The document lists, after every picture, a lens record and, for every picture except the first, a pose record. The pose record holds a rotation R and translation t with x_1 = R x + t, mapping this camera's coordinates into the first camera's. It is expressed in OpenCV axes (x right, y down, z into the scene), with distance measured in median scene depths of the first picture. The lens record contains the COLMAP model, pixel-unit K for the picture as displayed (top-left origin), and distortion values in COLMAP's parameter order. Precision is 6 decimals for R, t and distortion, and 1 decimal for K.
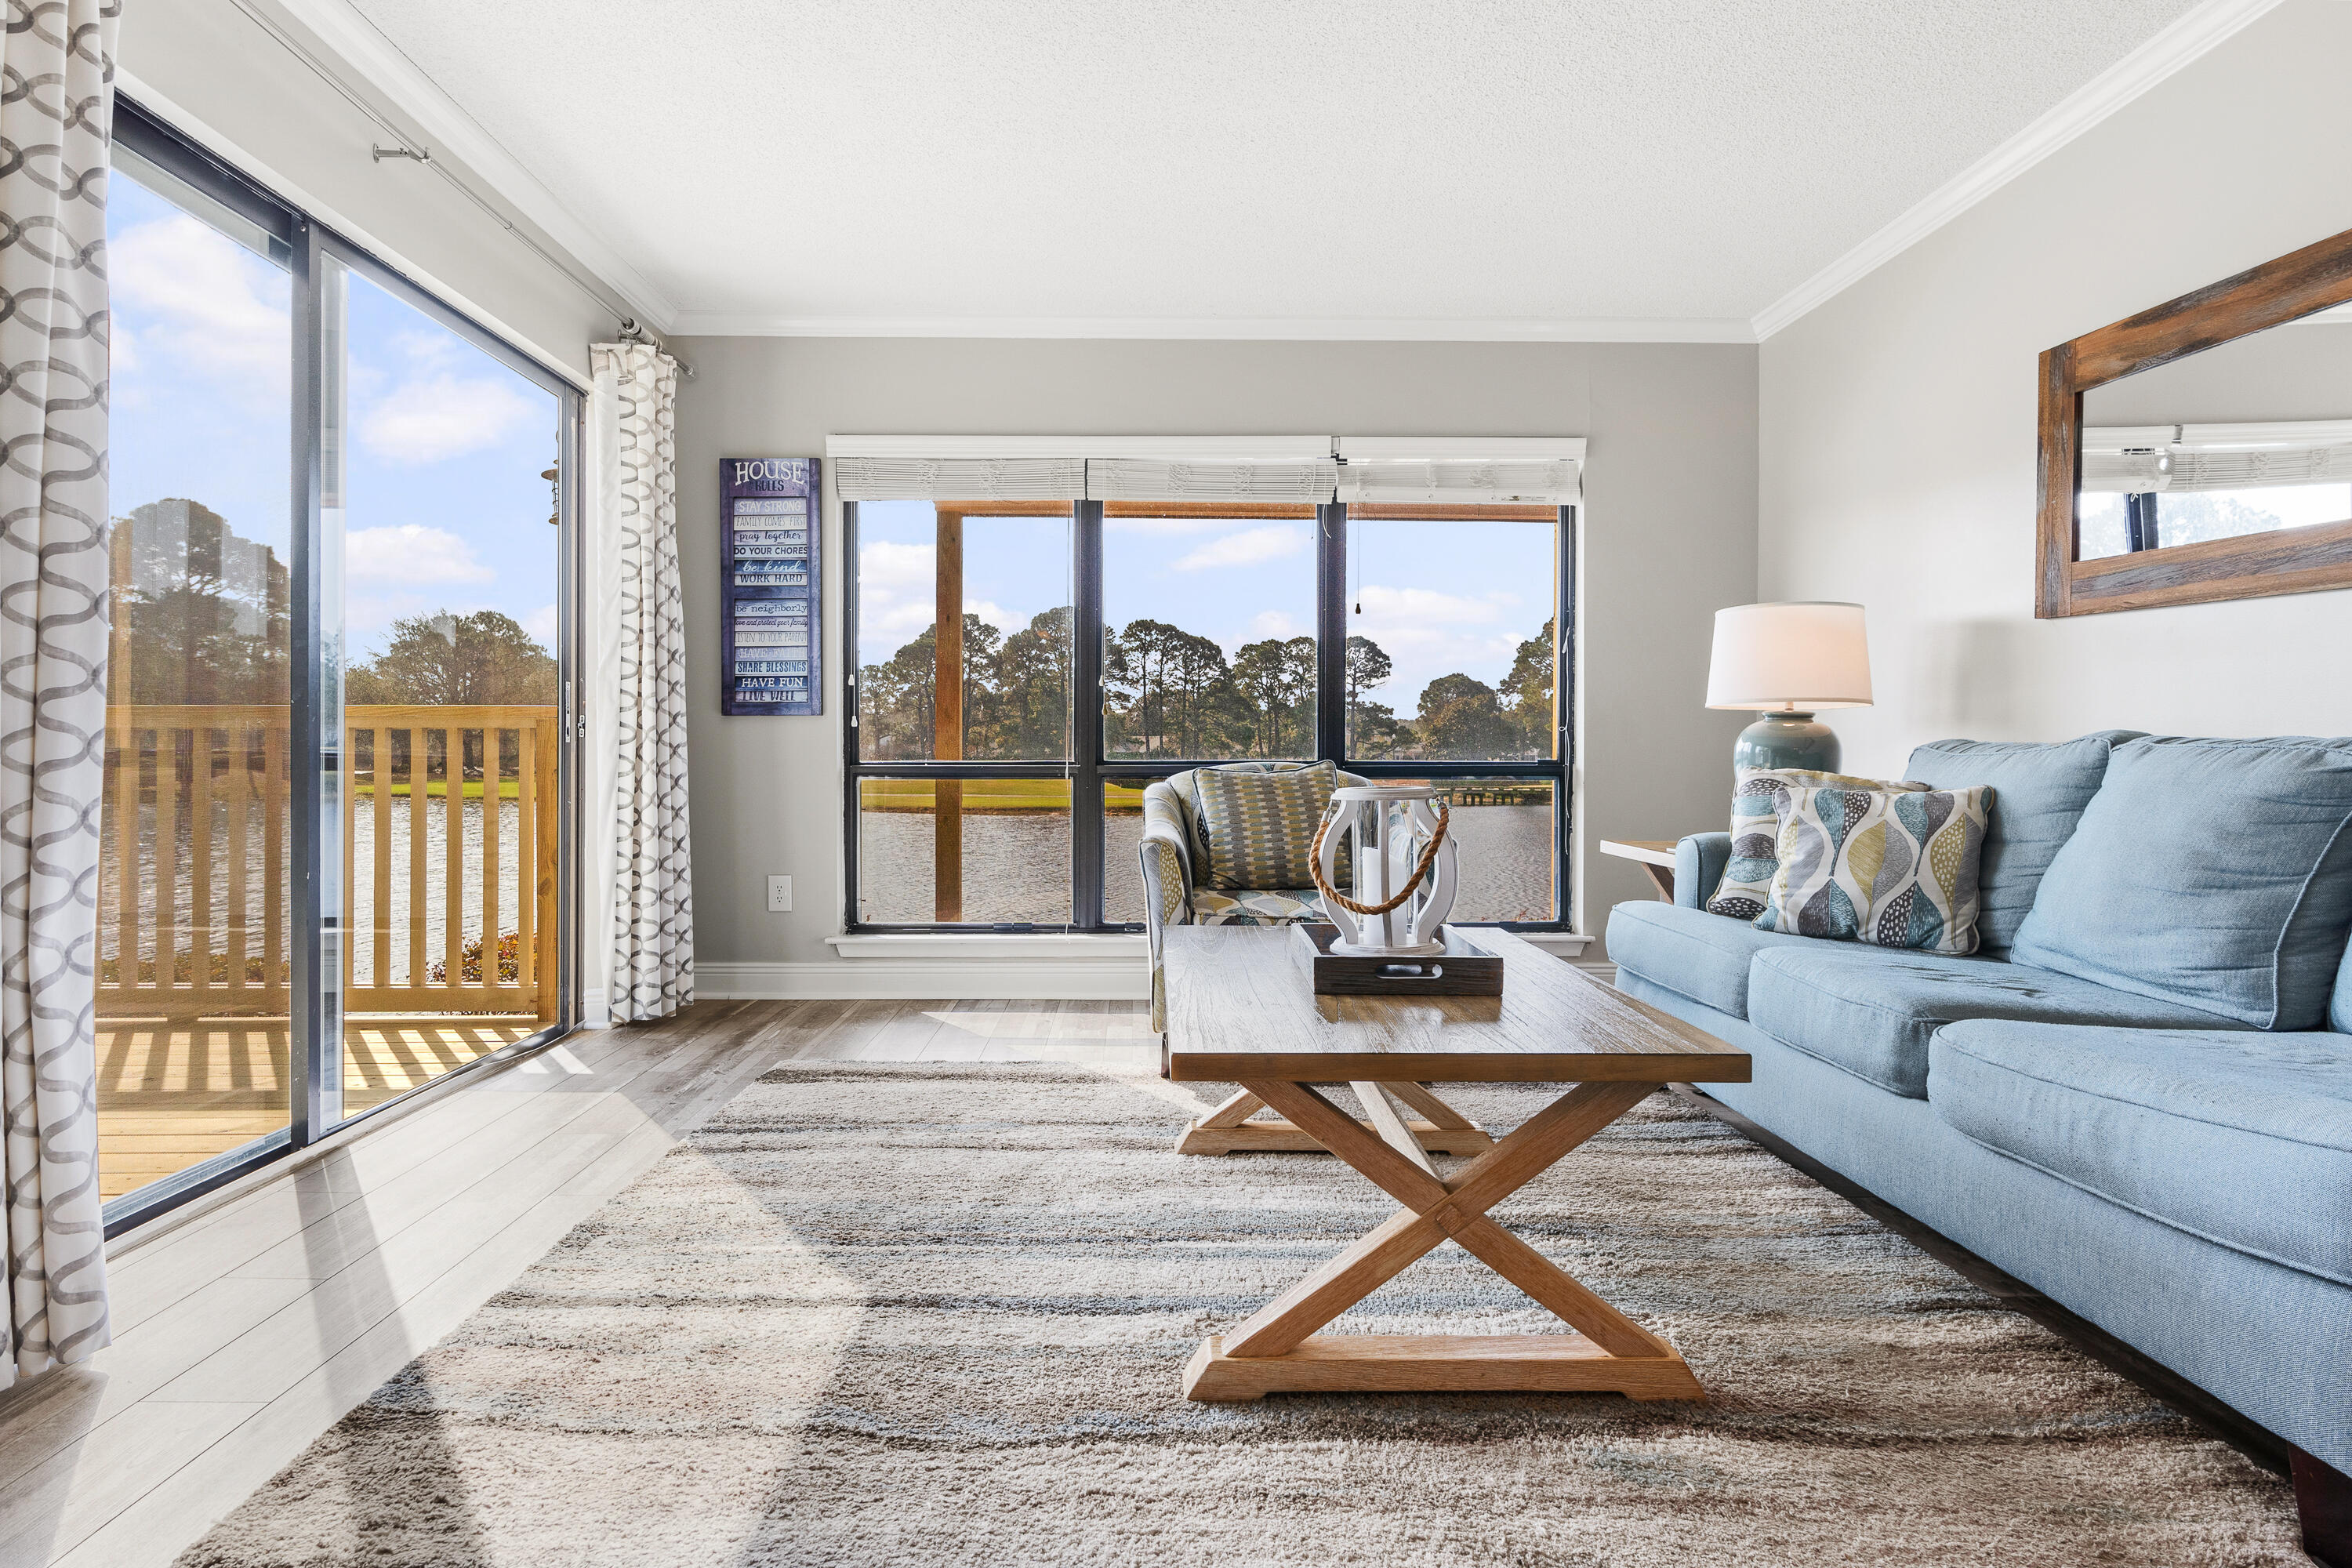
lens RADIAL K [[1289.0, 0, 1158.6], [0, 1289.0, 770.8], [0, 0, 1]] dist [-0.006130, 0.003560]
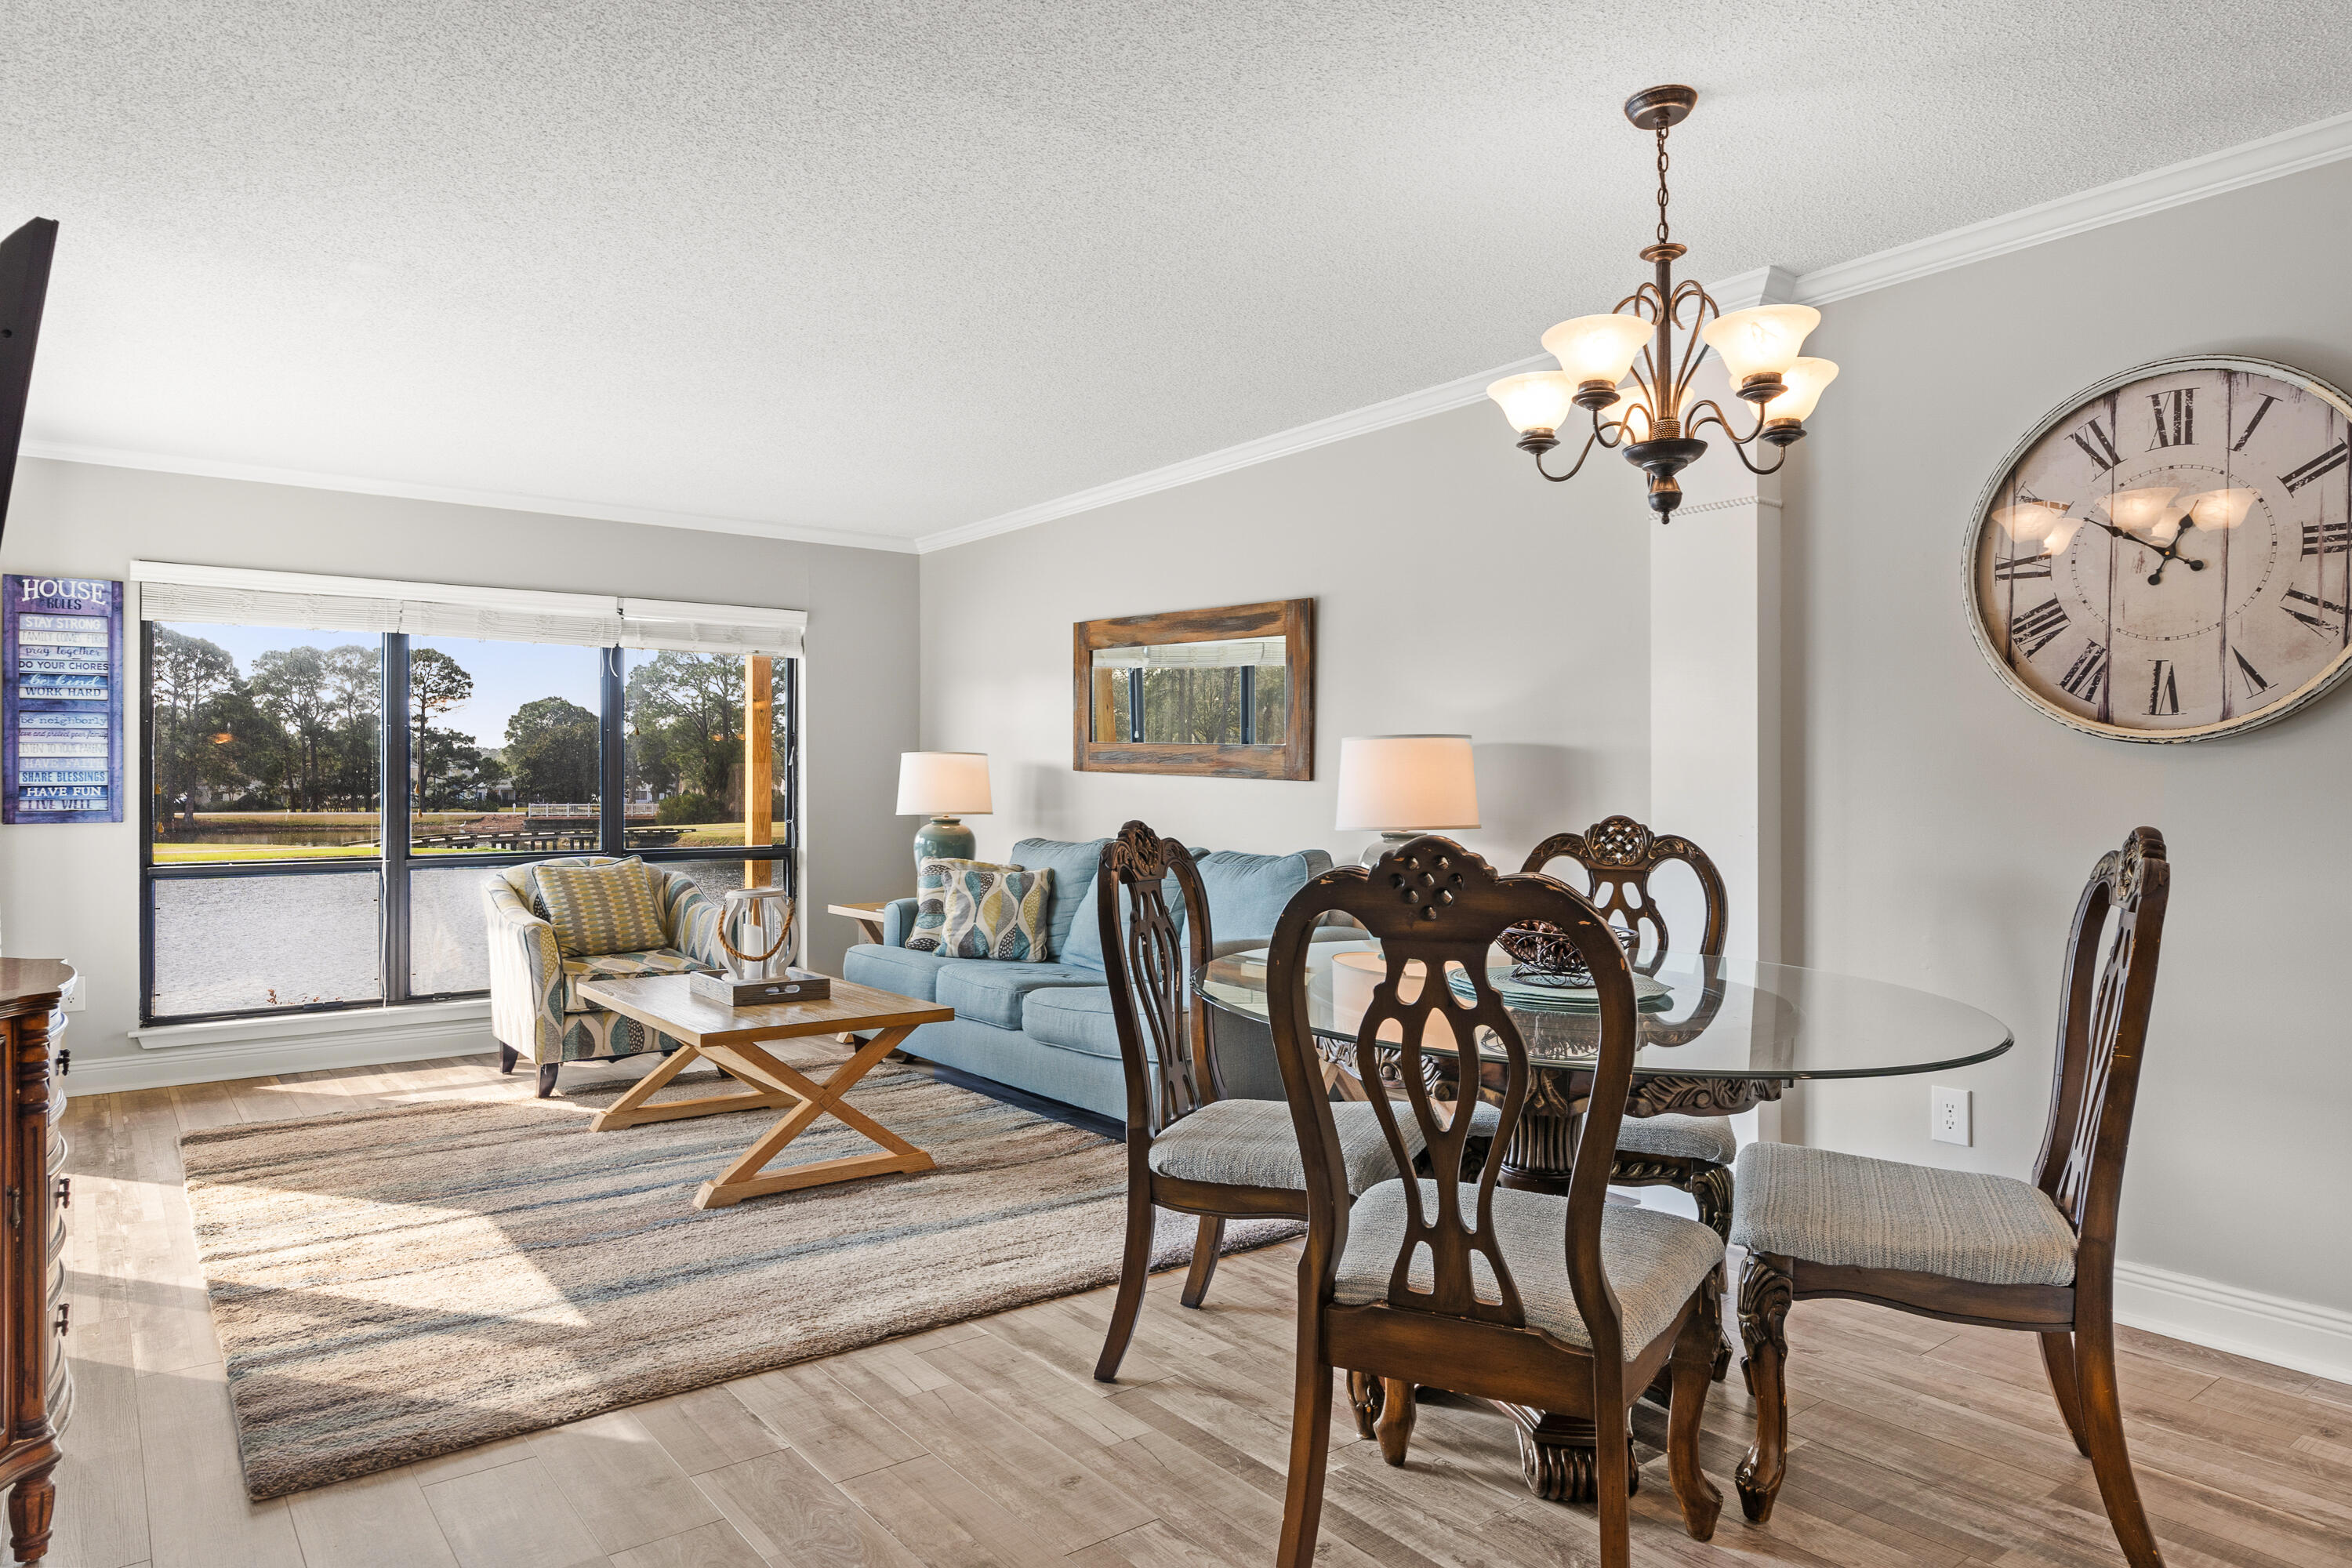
lens RADIAL K [[1405.9, 0, 1171.5], [0, 1405.9, 773.0], [0, 0, 1]] dist [-0.005730, 0.002793]
pose [[0.800539, 0.004097, 0.599266, -0.302433], [0.010544, 0.999726, -0.020921, -0.058234], [-0.599187, 0.023067, 0.800276, -0.513660]]
